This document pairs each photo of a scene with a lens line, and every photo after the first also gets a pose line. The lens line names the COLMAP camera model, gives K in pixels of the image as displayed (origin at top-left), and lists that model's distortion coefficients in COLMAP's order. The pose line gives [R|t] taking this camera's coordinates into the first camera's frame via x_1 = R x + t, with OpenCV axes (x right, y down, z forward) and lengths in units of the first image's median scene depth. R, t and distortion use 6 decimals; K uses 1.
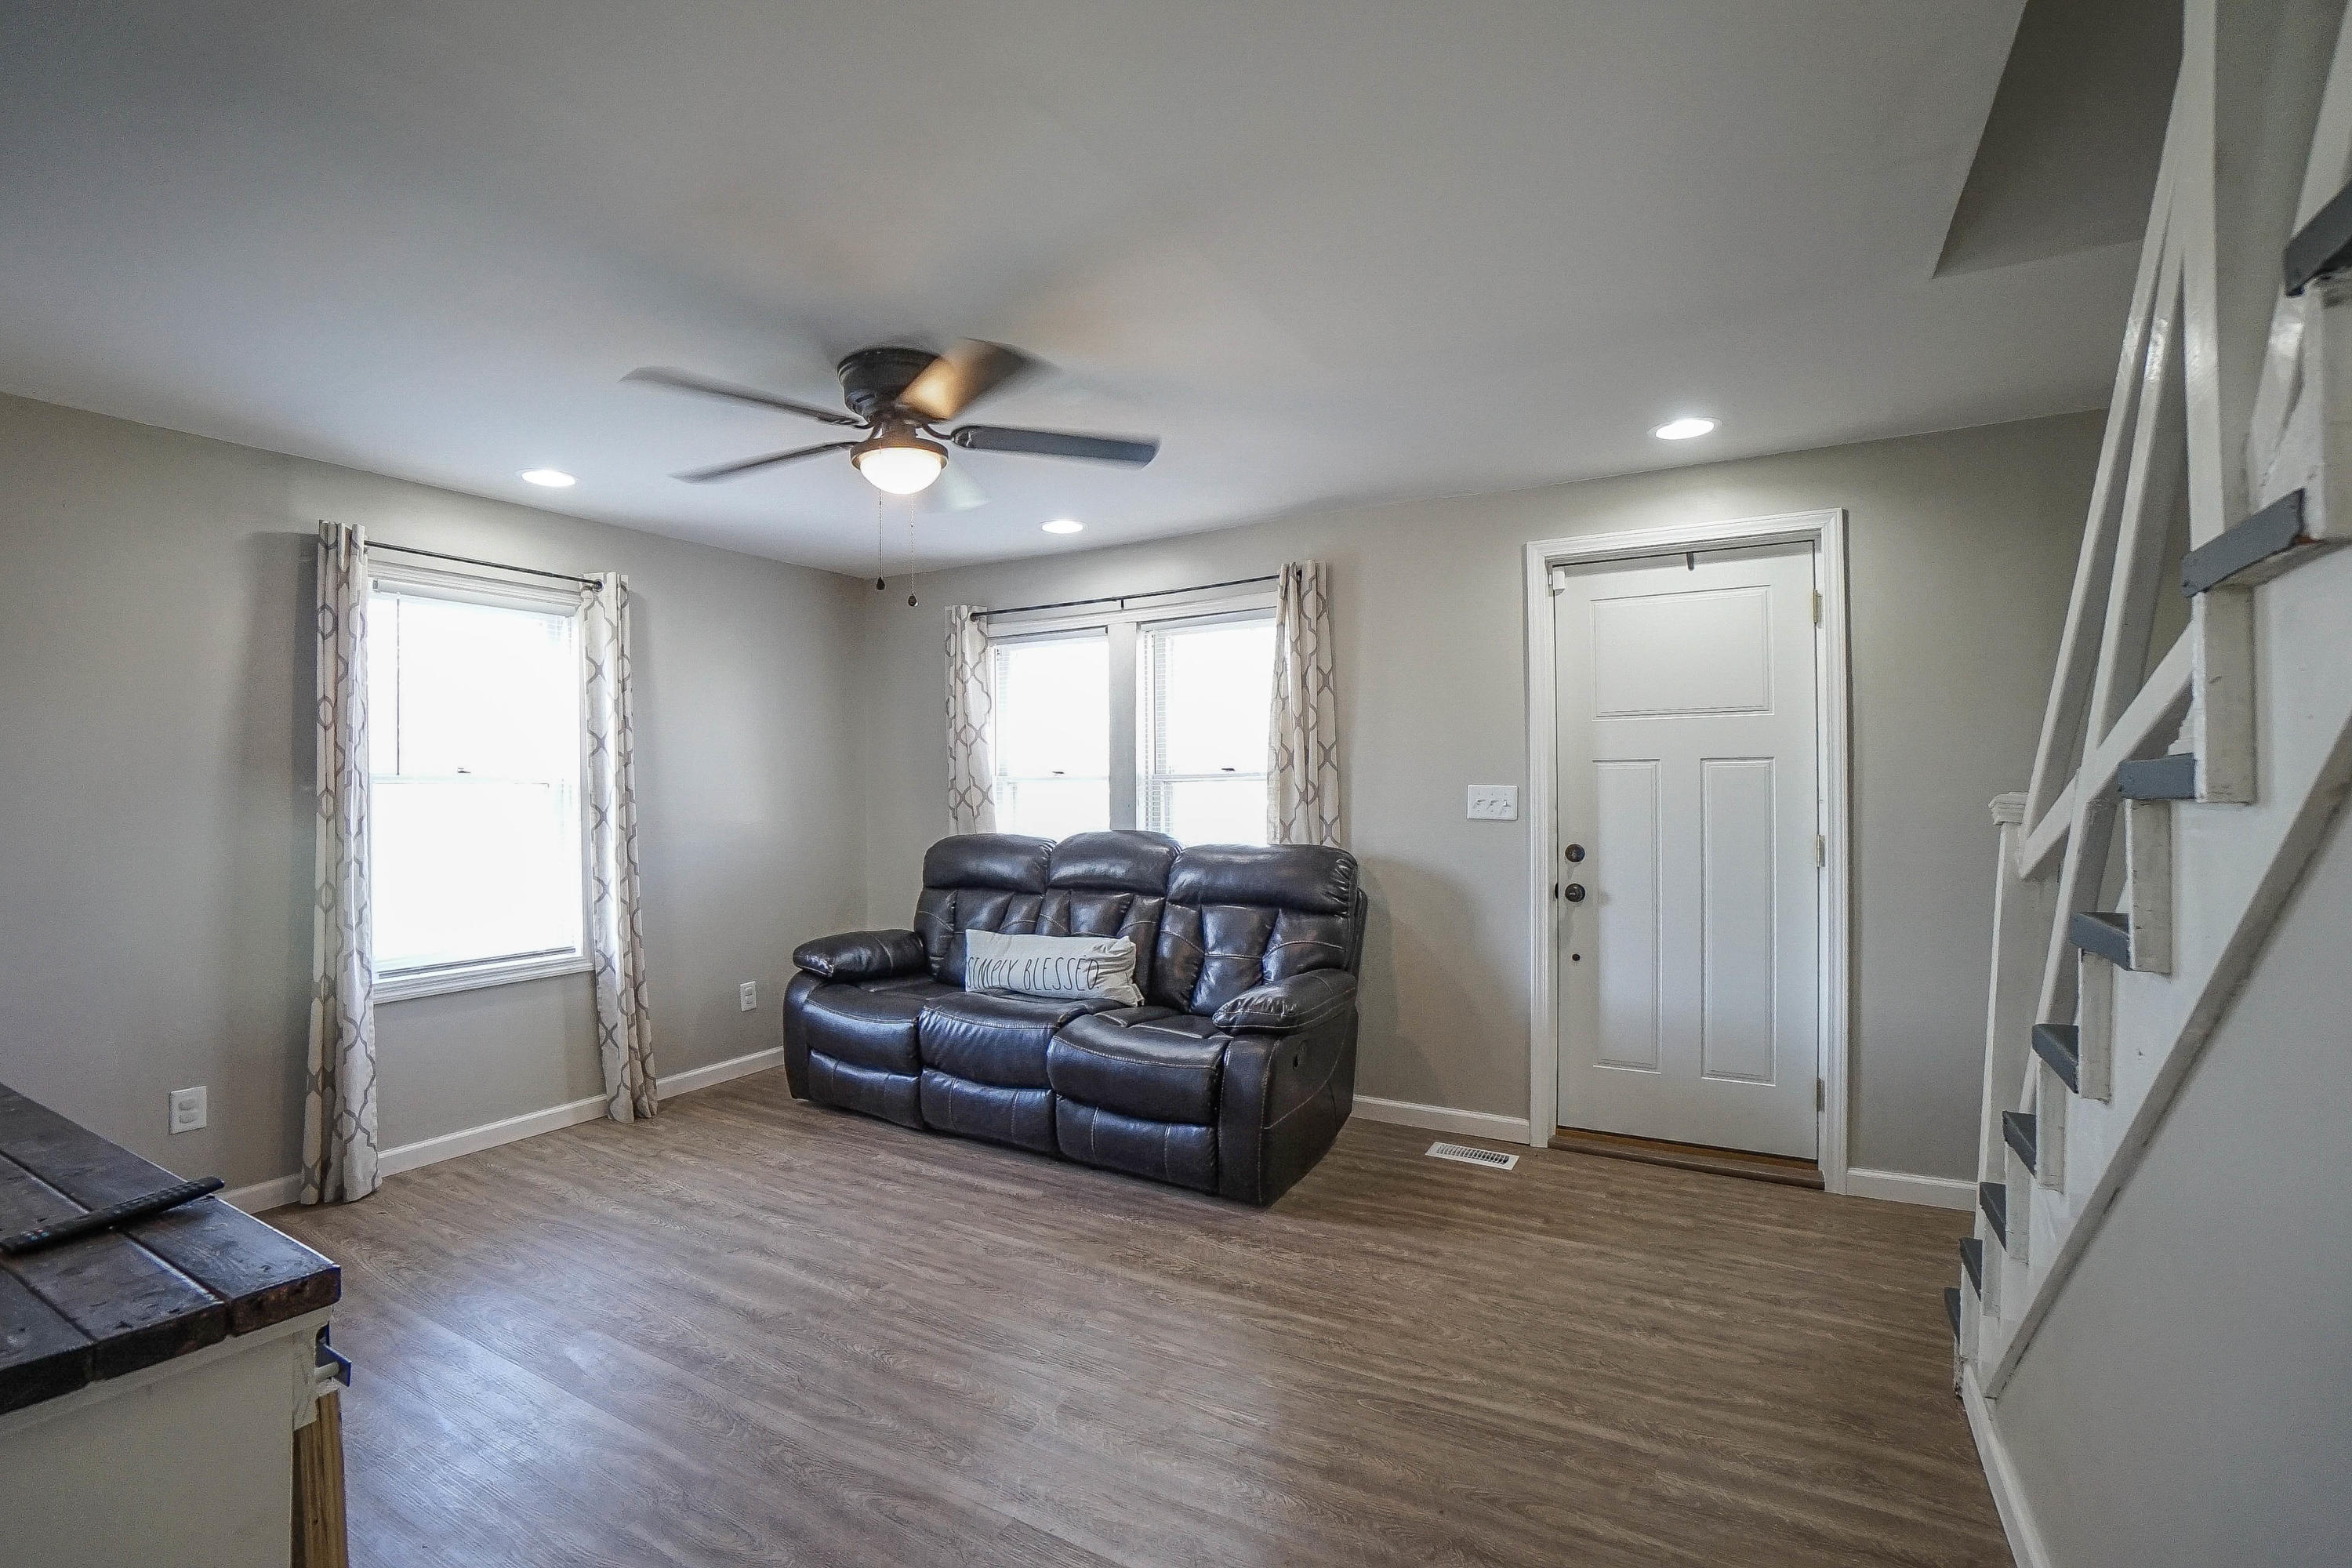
lens RADIAL K [[1067.7, 0, 1161.7], [0, 1067.7, 791.6], [0, 0, 1]] dist [-0.041832, 0.002554]
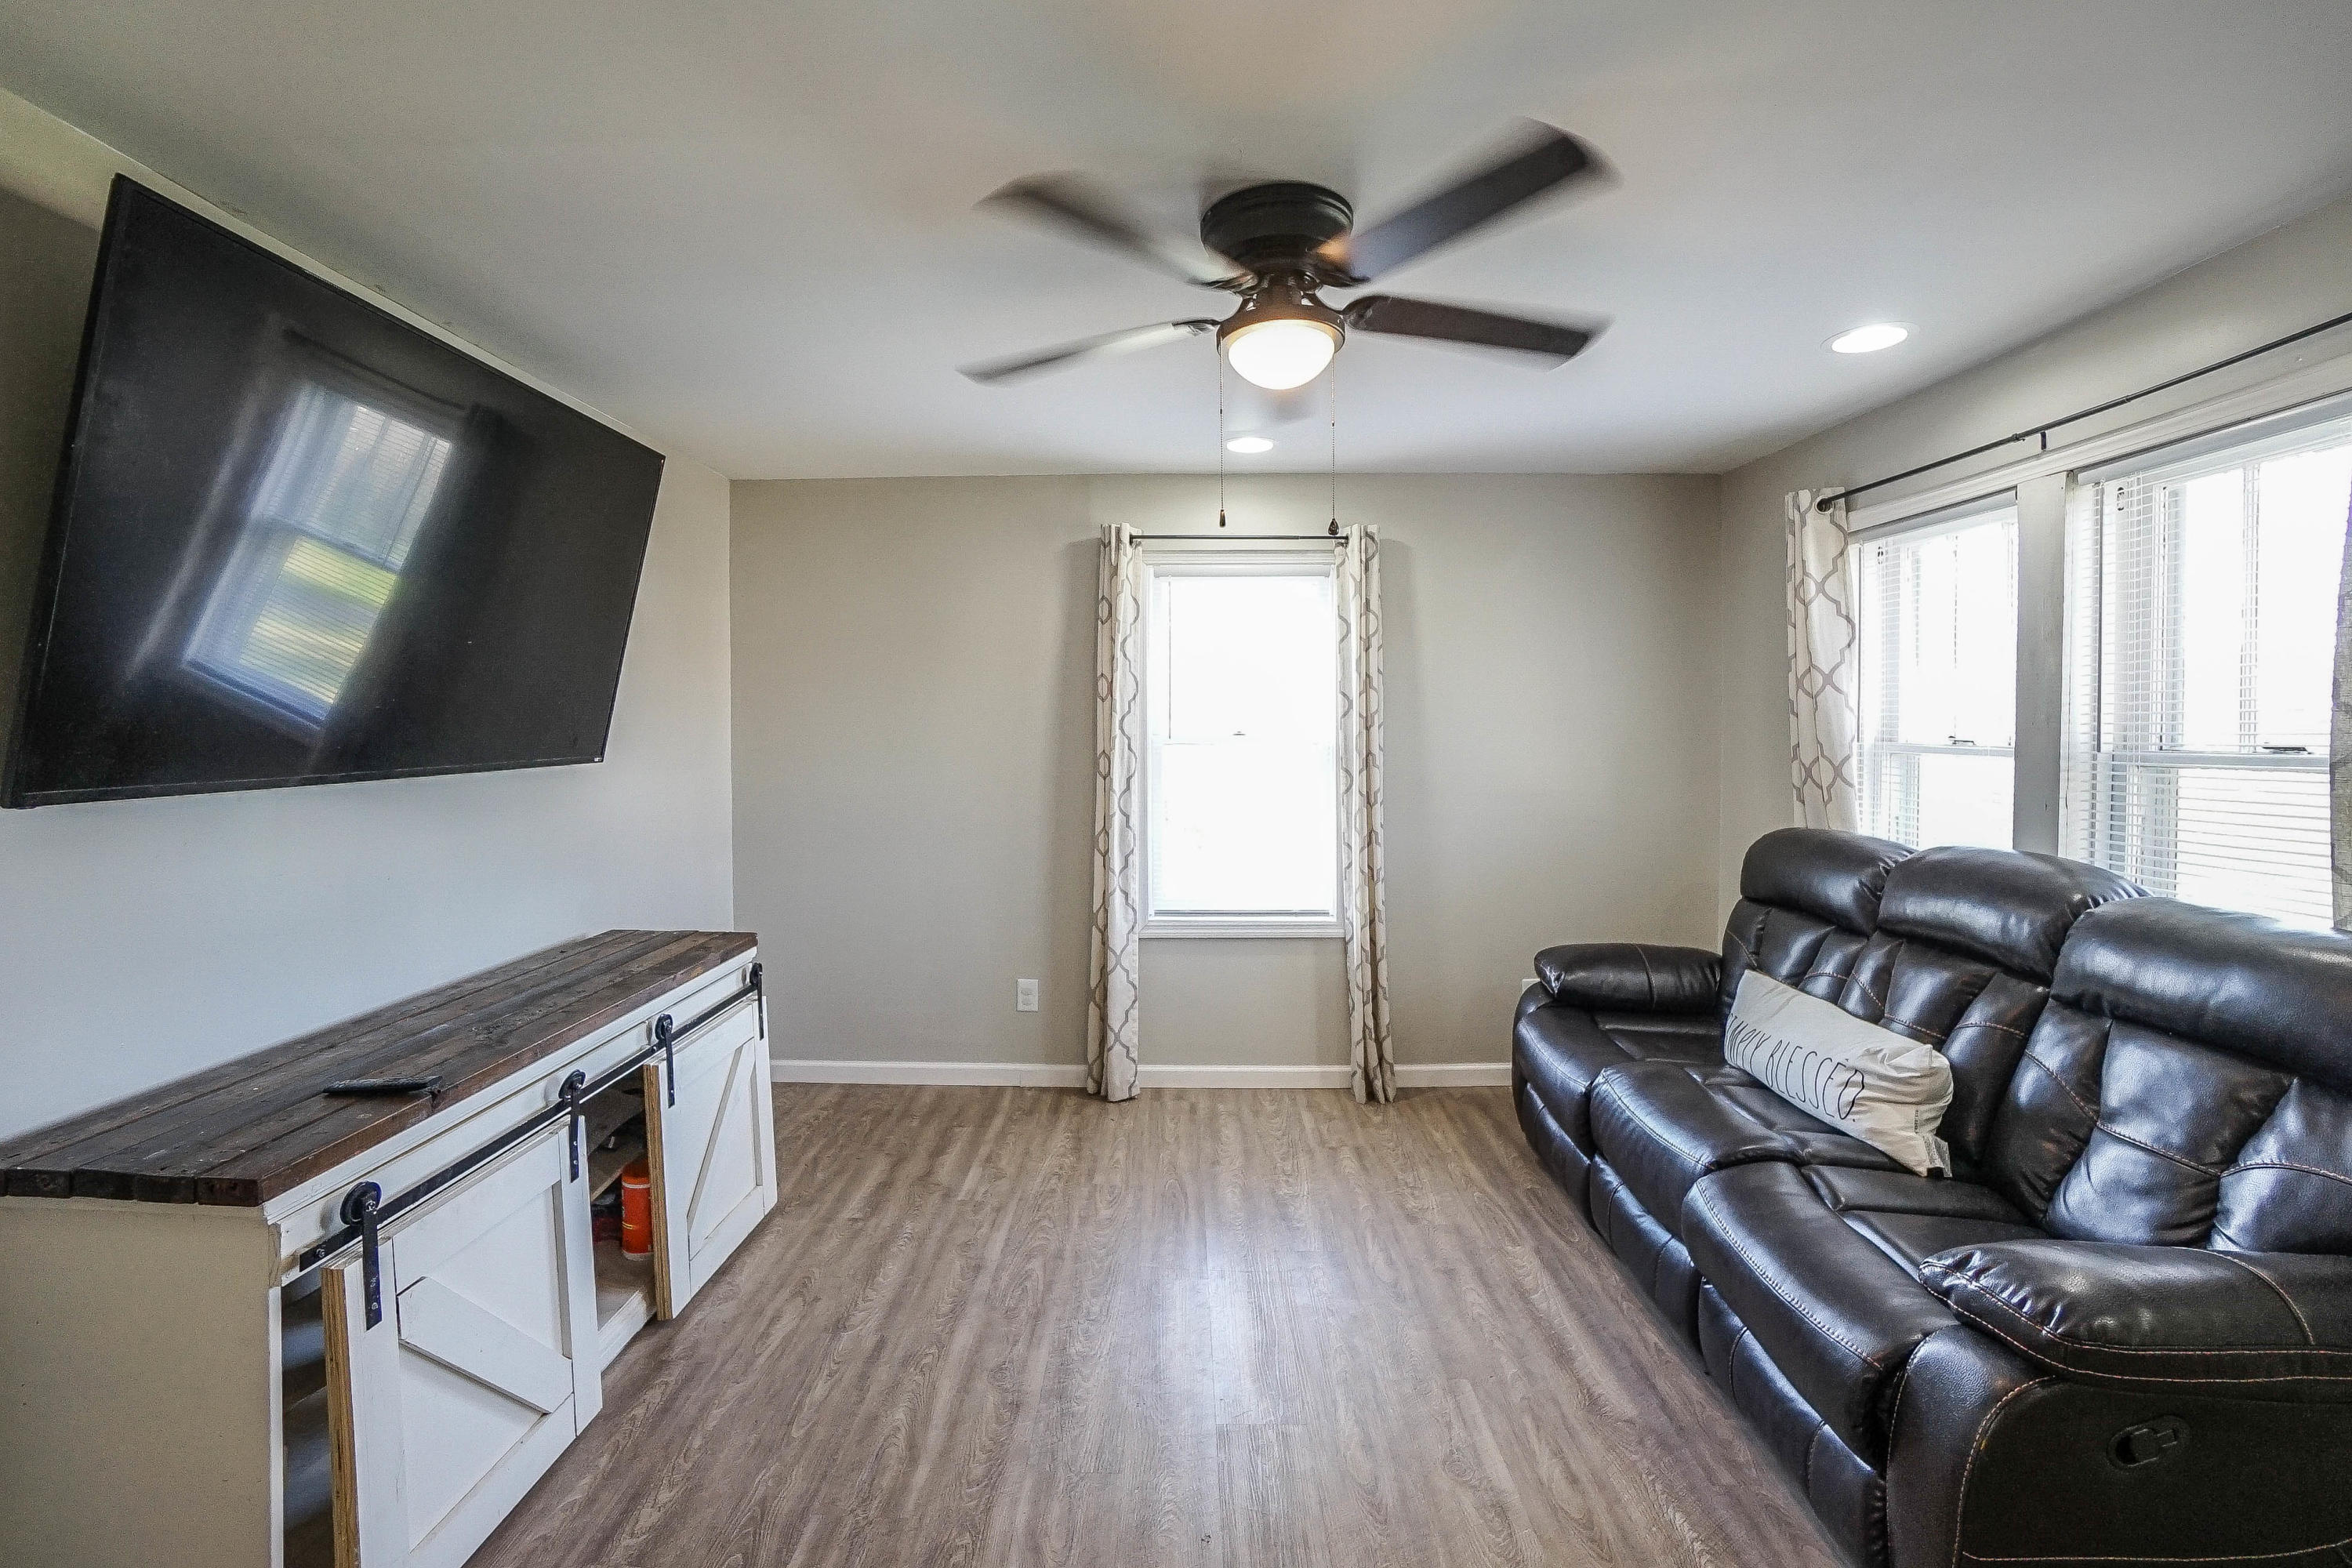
lens RADIAL K [[1067.7, 0, 1177.6], [0, 1067.7, 760.3], [0, 0, 1]] dist [-0.041832, 0.002554]
pose [[0.495411, 0.037179, -0.867863, 0.235874], [-0.003128, 0.999154, 0.041018, -0.034755], [0.868653, -0.017606, 0.495108, 0.378772]]
